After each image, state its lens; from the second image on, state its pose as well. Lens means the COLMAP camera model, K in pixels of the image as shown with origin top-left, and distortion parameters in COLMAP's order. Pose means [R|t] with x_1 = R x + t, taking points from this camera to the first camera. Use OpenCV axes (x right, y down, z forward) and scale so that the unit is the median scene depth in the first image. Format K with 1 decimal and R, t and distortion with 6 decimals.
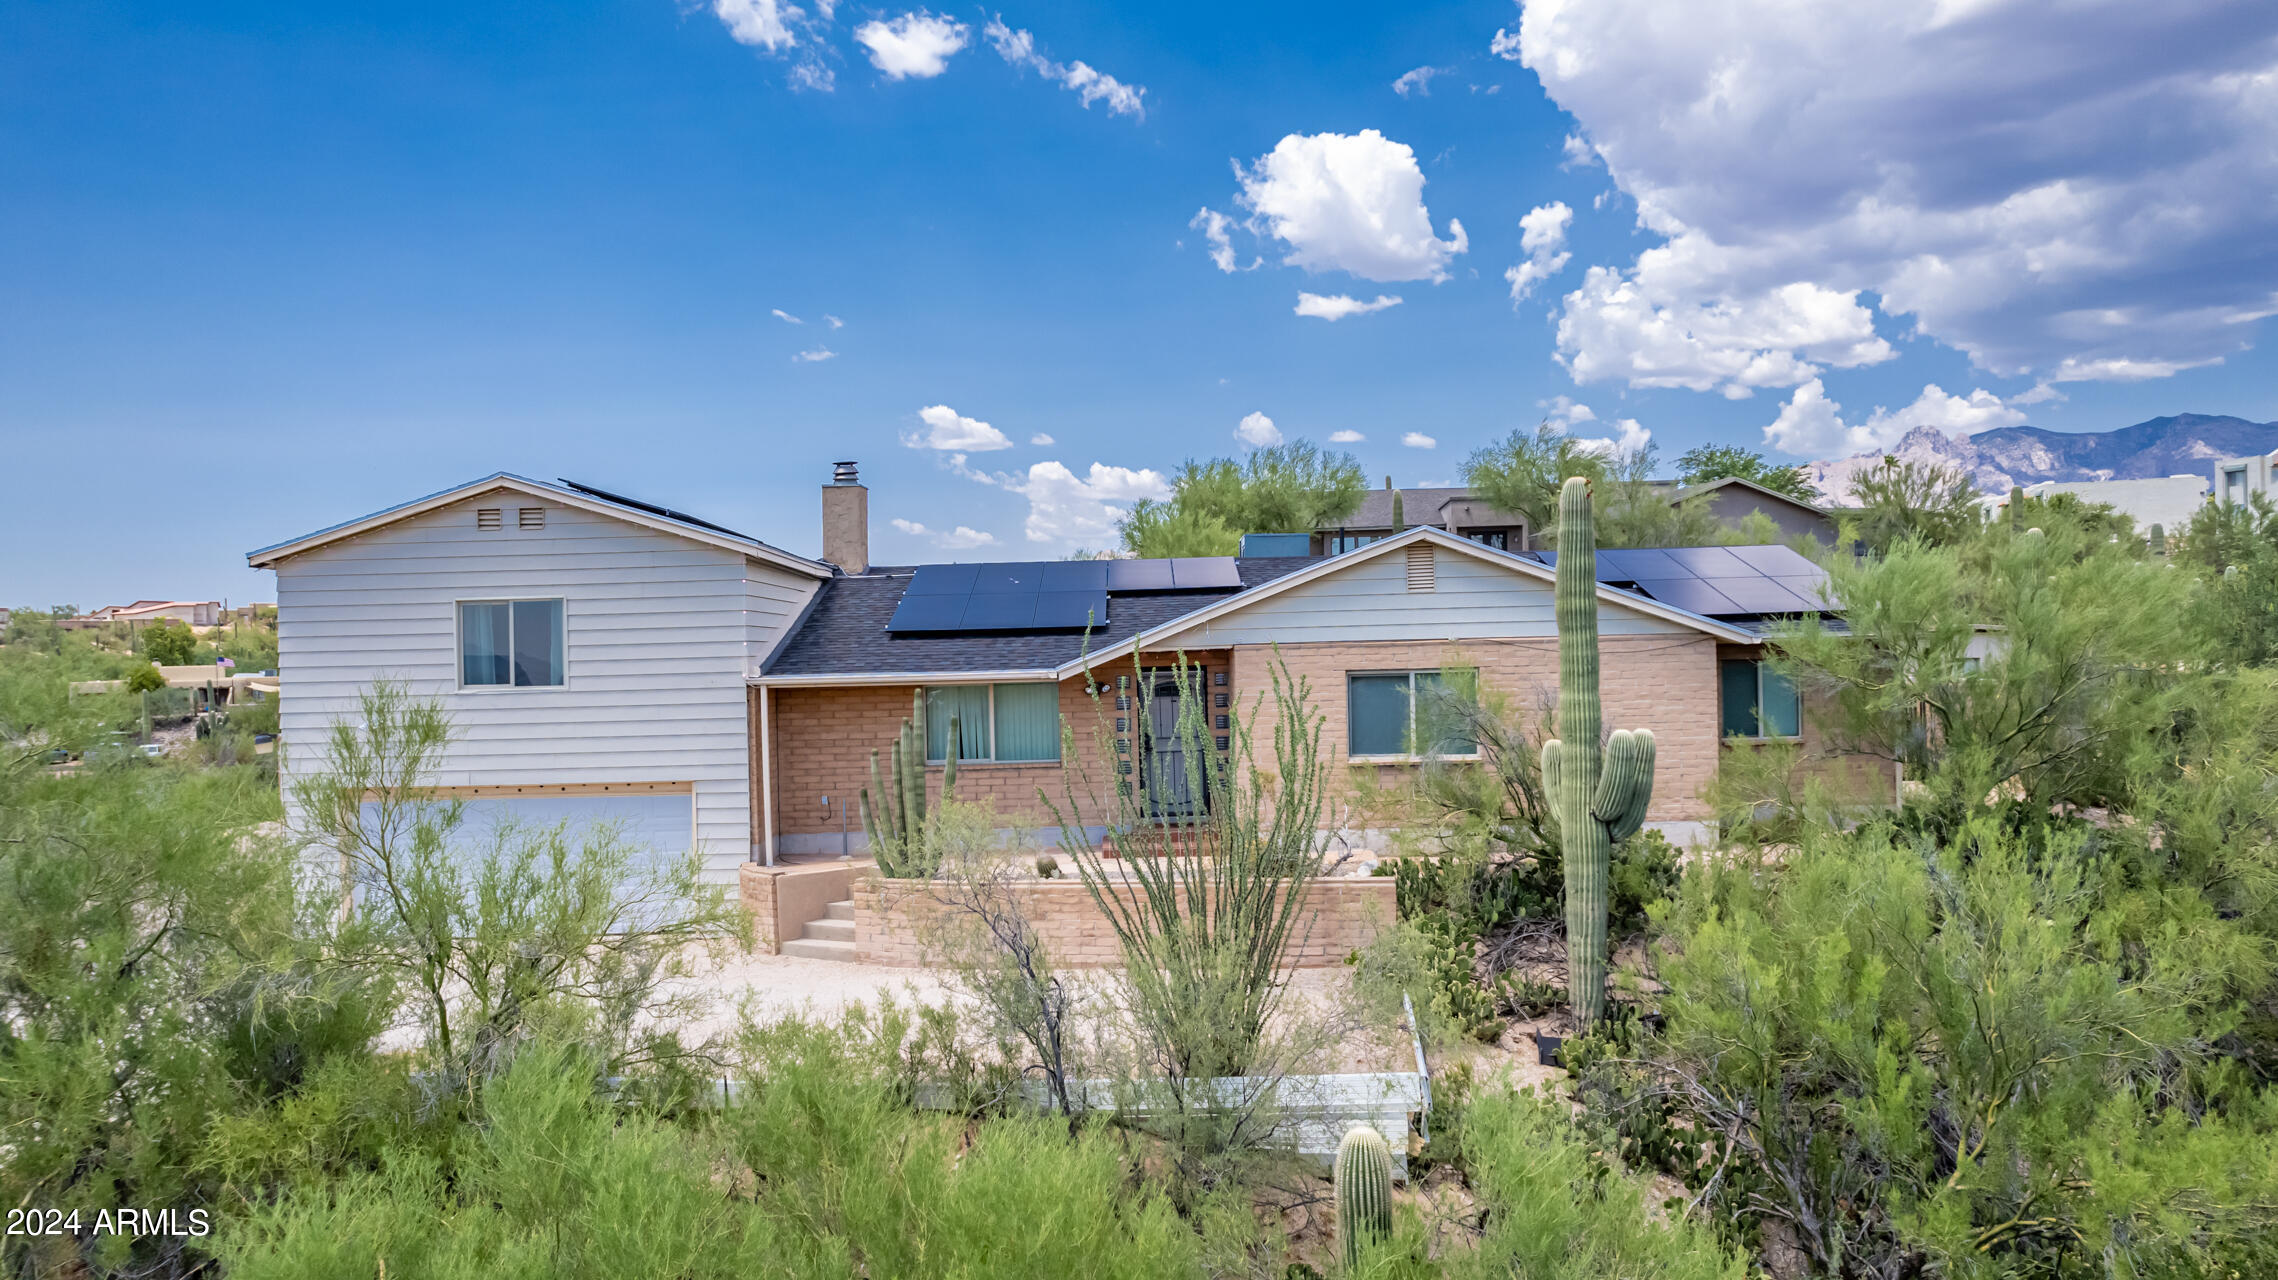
lens RADIAL K [[1514.3, 0, 1148.1], [0, 1514.3, 646.8], [0, 0, 1]] dist [-0.112998, 0.082341]
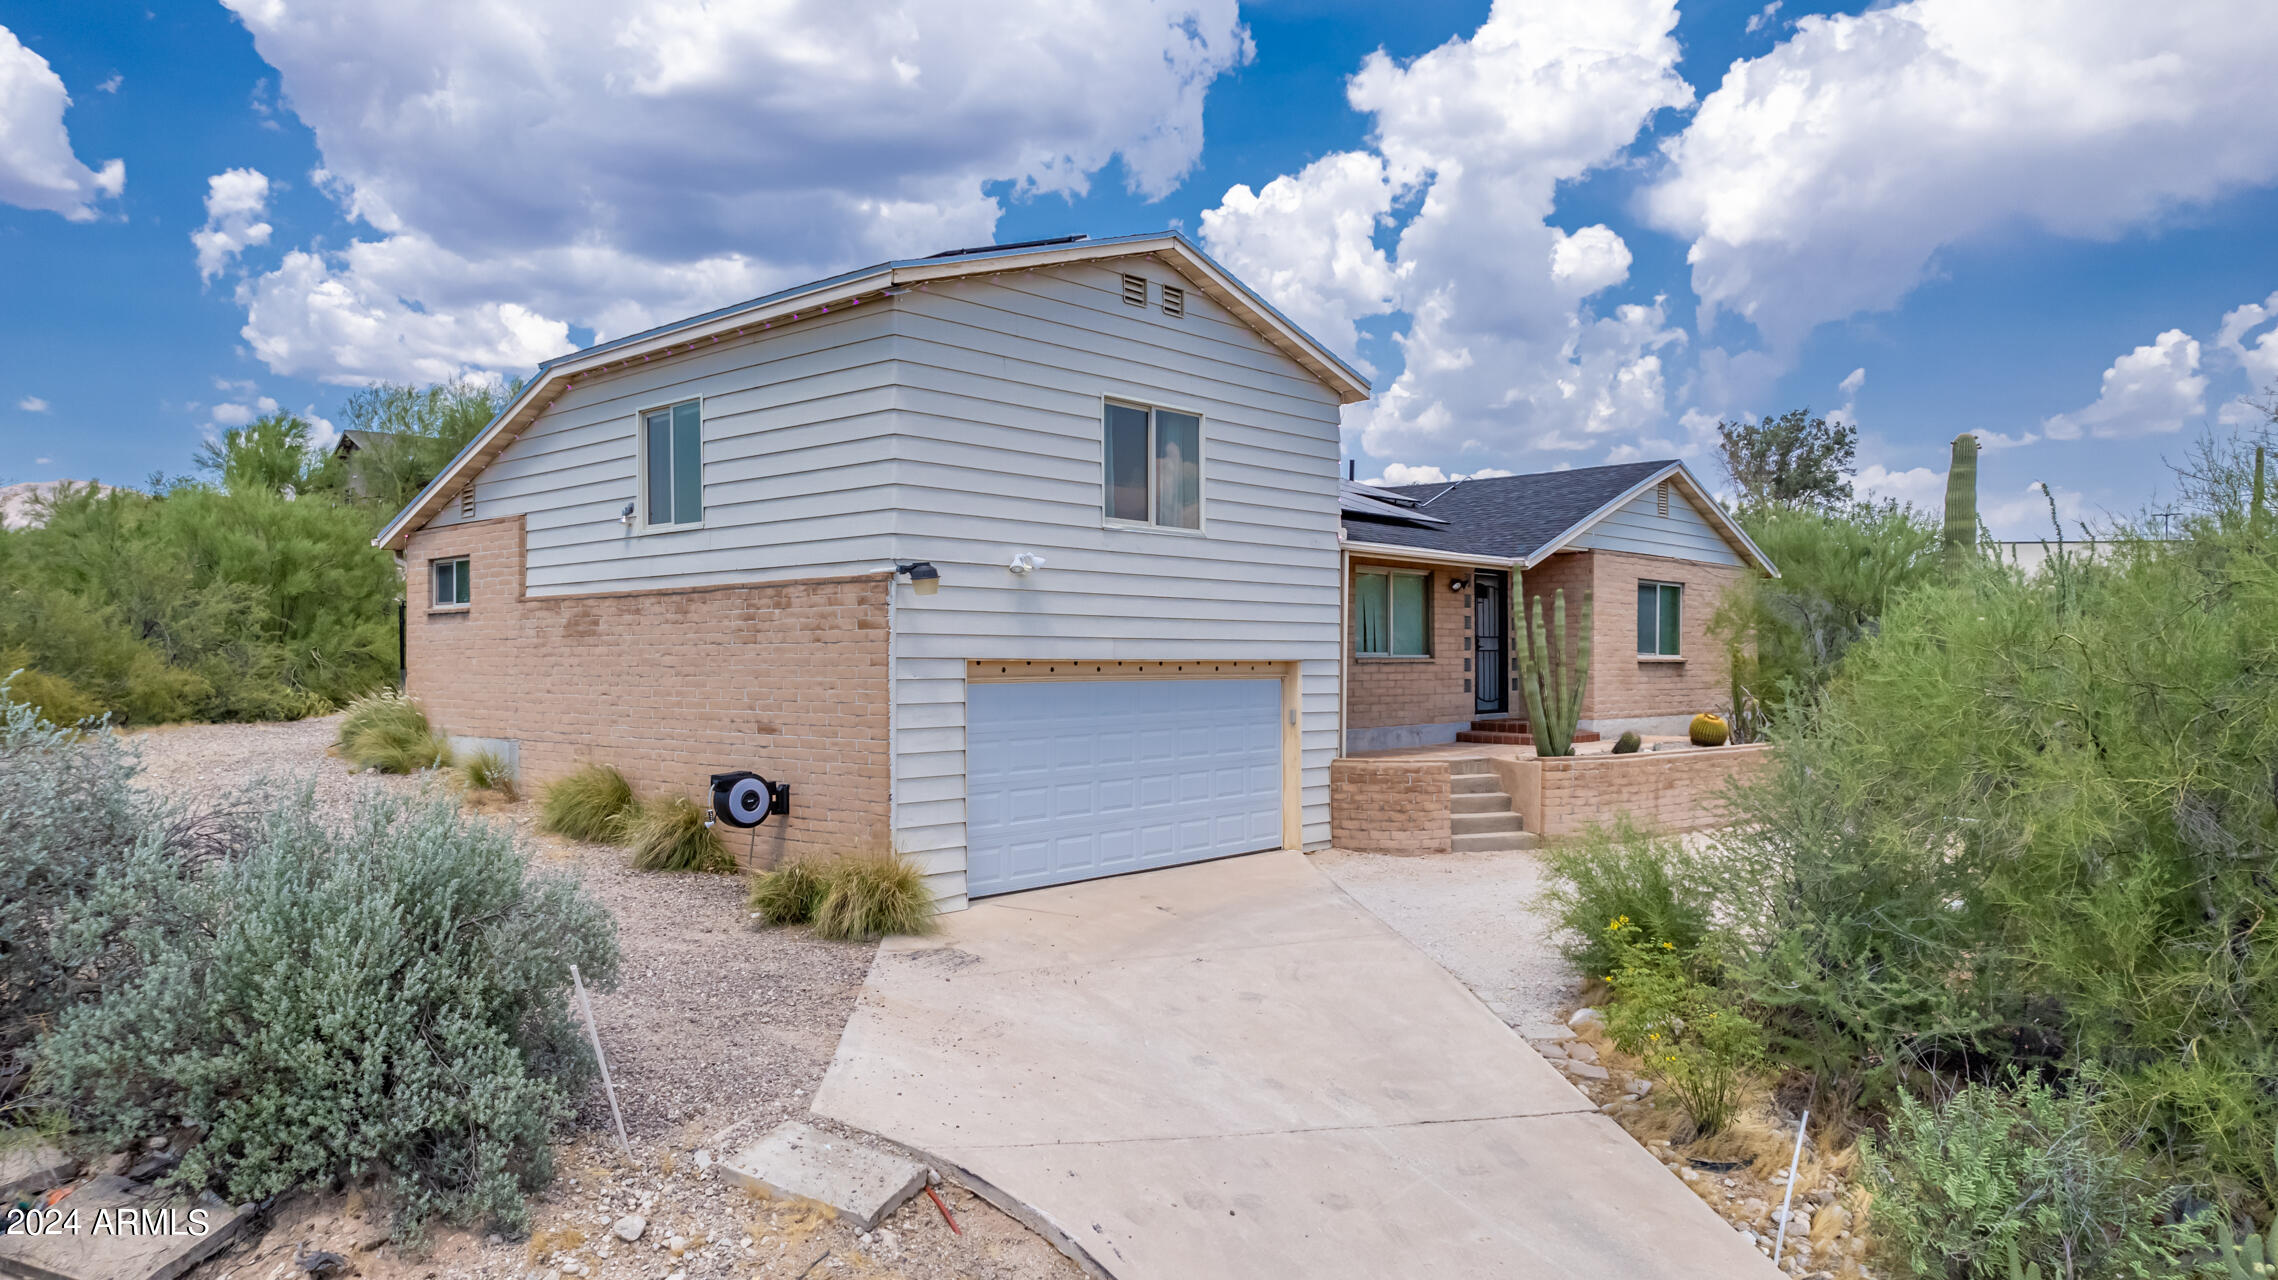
lens RADIAL K [[1514.3, 0, 1148.1], [0, 1514.3, 646.8], [0, 0, 1]] dist [-0.112998, 0.082341]
pose [[0.677889, 0.031652, 0.734482, -0.907338], [-0.021906, 0.999499, -0.022855, 0.096056], [-0.734838, -0.000596, 0.678243, 0.469271]]
